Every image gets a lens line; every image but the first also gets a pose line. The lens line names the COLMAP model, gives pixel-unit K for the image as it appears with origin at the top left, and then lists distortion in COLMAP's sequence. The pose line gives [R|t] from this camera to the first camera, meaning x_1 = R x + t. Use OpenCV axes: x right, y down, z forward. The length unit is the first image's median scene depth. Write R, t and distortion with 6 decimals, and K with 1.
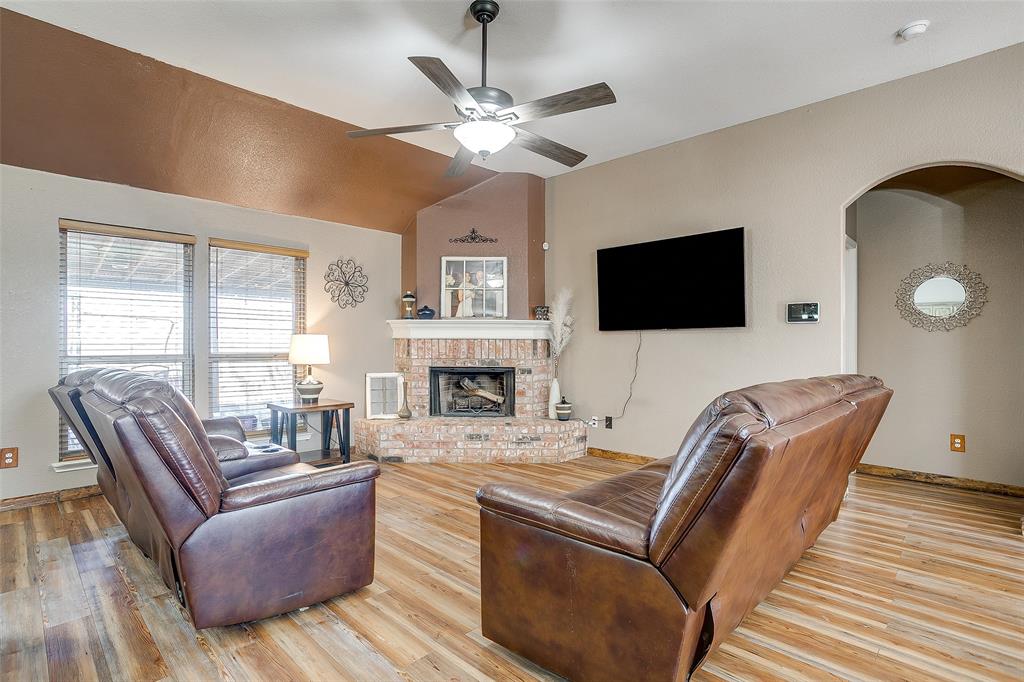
lens RADIAL K [[495.2, 0, 509.3], [0, 495.2, 351.2], [0, 0, 1]] dist [-0.000905, 0.000032]
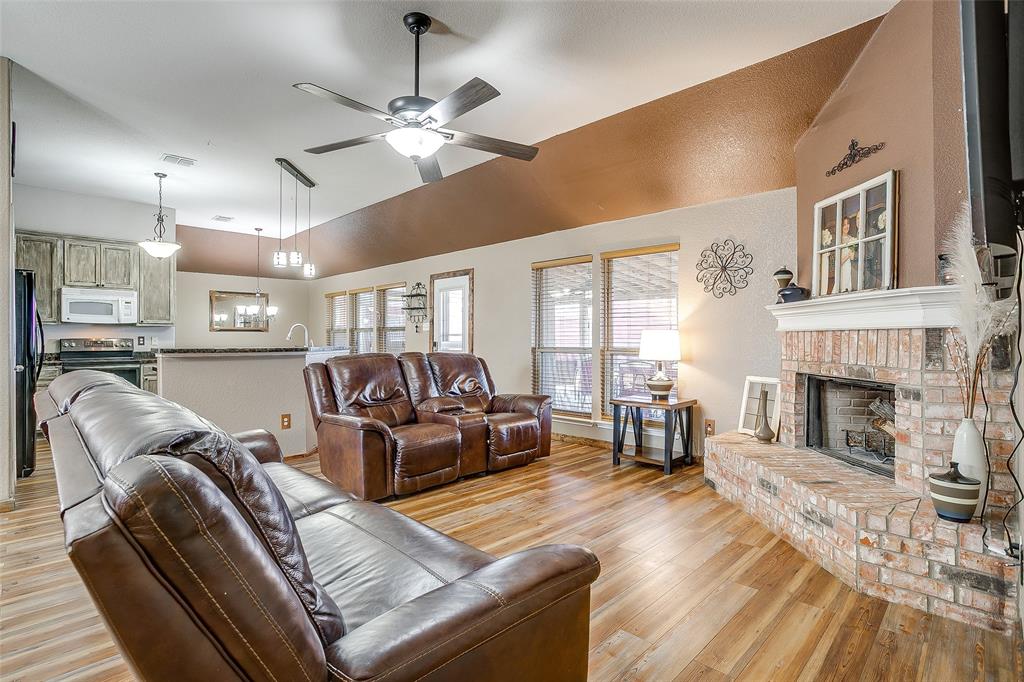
lens RADIAL K [[505.0, 0, 512.0], [0, 505.0, 341.0], [0, 0, 1]] dist [0.000100, 0.000325]
pose [[0.018348, -0.000064, -0.999832, 0.519756], [-0.014496, 0.999895, -0.000330, -0.005663], [0.999727, 0.014500, 0.018345, 0.600343]]
